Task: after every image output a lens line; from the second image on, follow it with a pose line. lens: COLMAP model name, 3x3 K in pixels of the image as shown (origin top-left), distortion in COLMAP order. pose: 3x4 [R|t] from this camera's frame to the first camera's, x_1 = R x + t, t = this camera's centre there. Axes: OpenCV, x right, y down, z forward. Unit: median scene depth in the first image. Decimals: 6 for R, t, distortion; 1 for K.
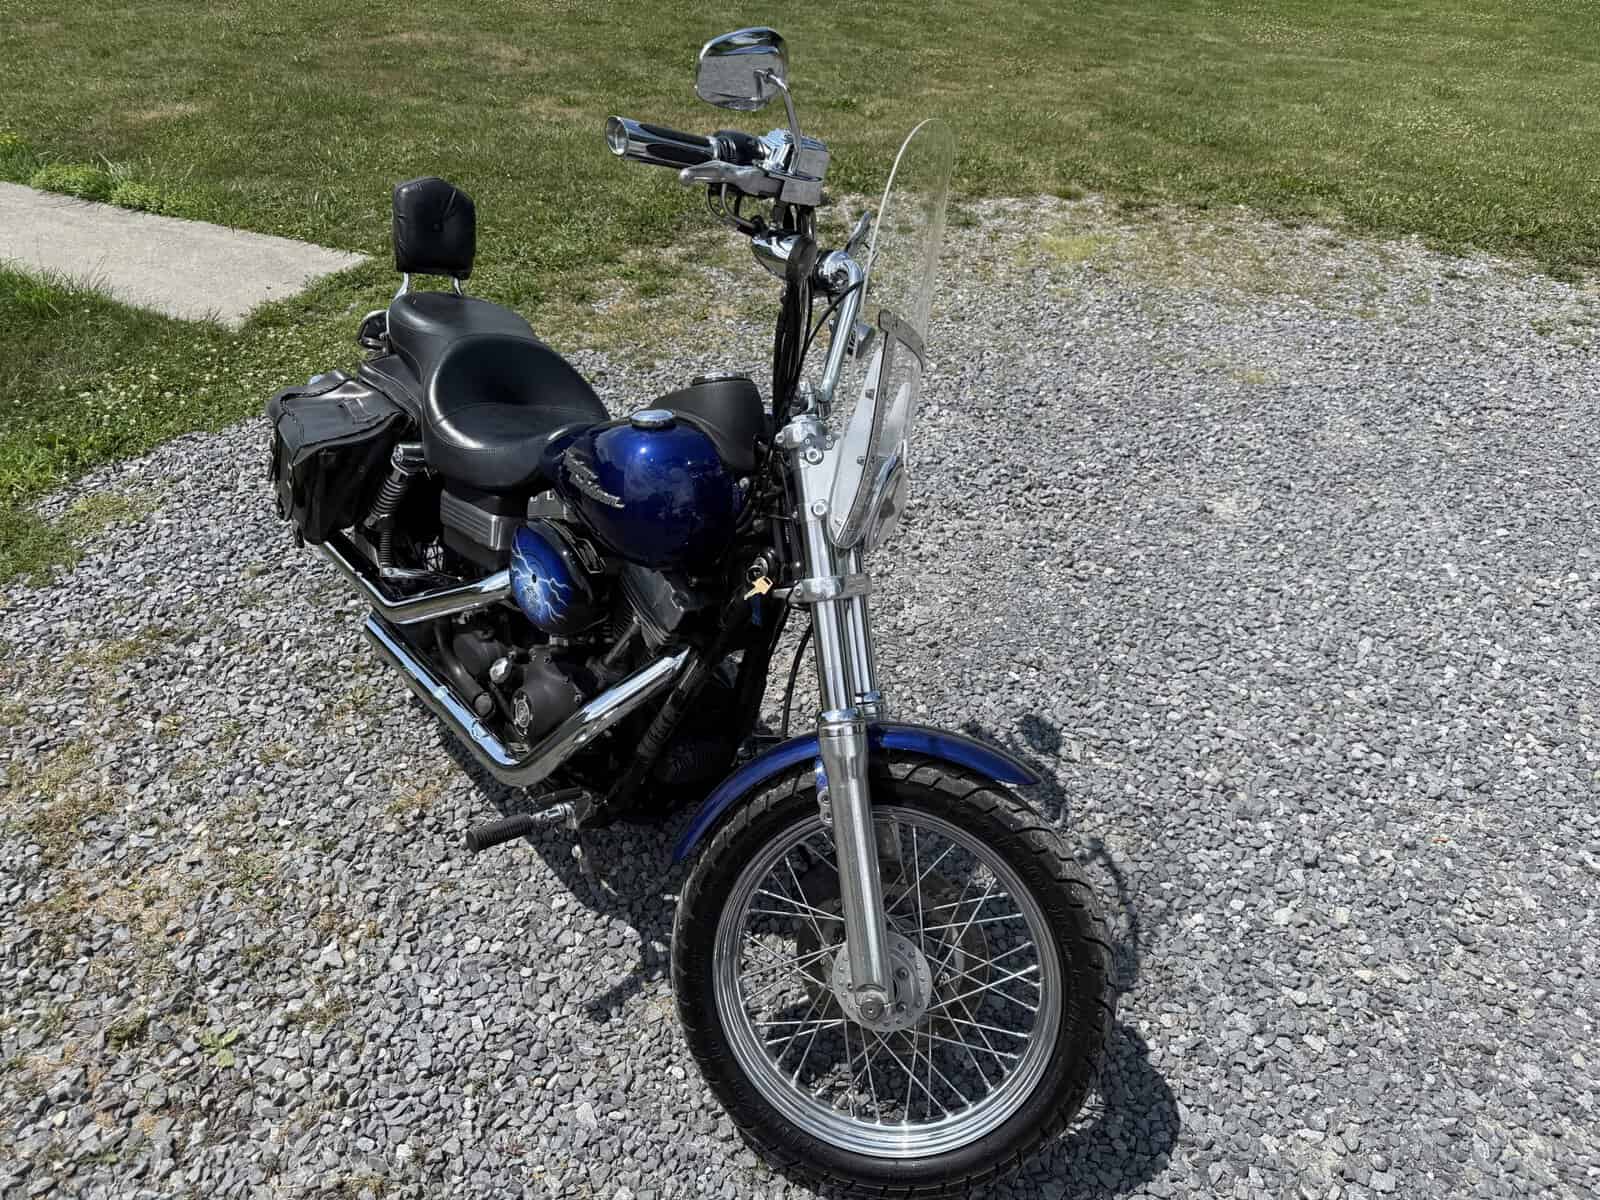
lens RADIAL K [[1104.5, 0, 799.6], [0, 1104.5, 558.9], [0, 0, 1]] dist [0.108194, -0.186926]
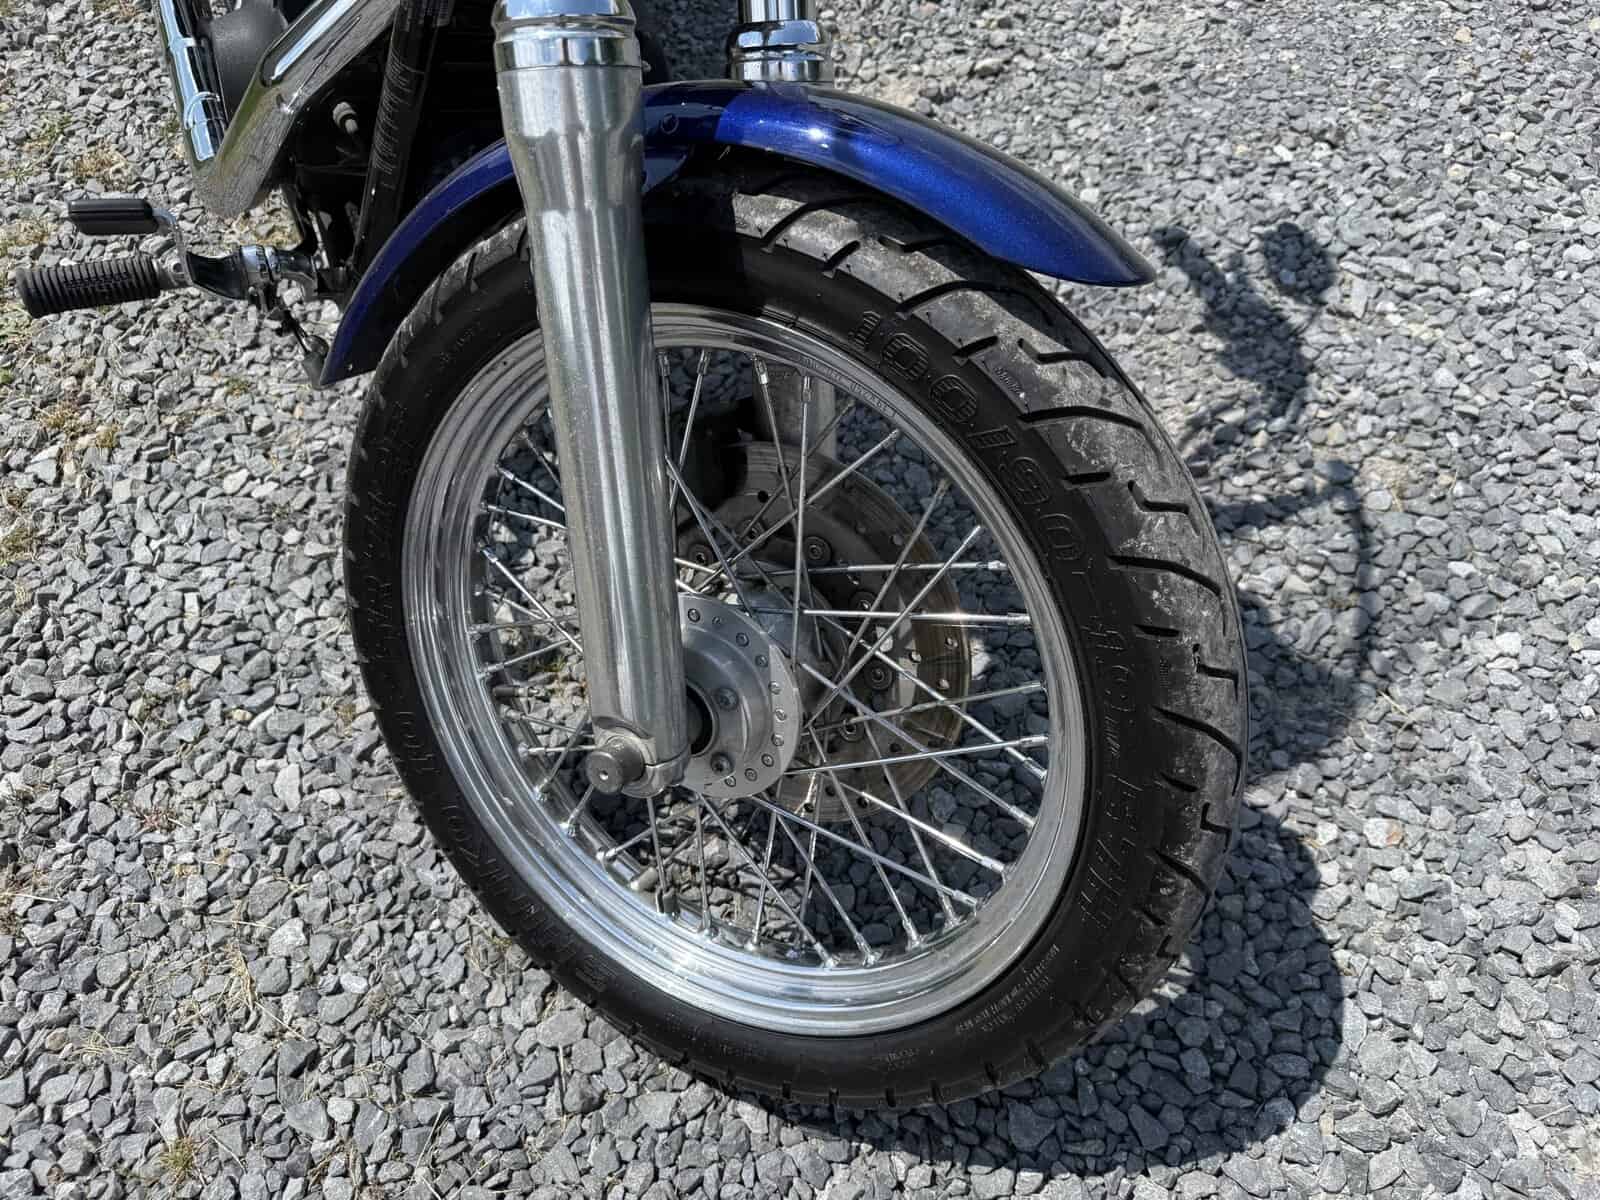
lens RADIAL K [[1072.9, 0, 800.0], [0, 1072.9, 600.0], [0, 0, 1]] dist [0.000068, -0.008506]
pose [[0.963094, 0.171285, -0.207634, 0.136790], [-0.065002, 0.896570, 0.438107, 0.106726], [0.261200, -0.408441, 0.874614, 0.473340]]
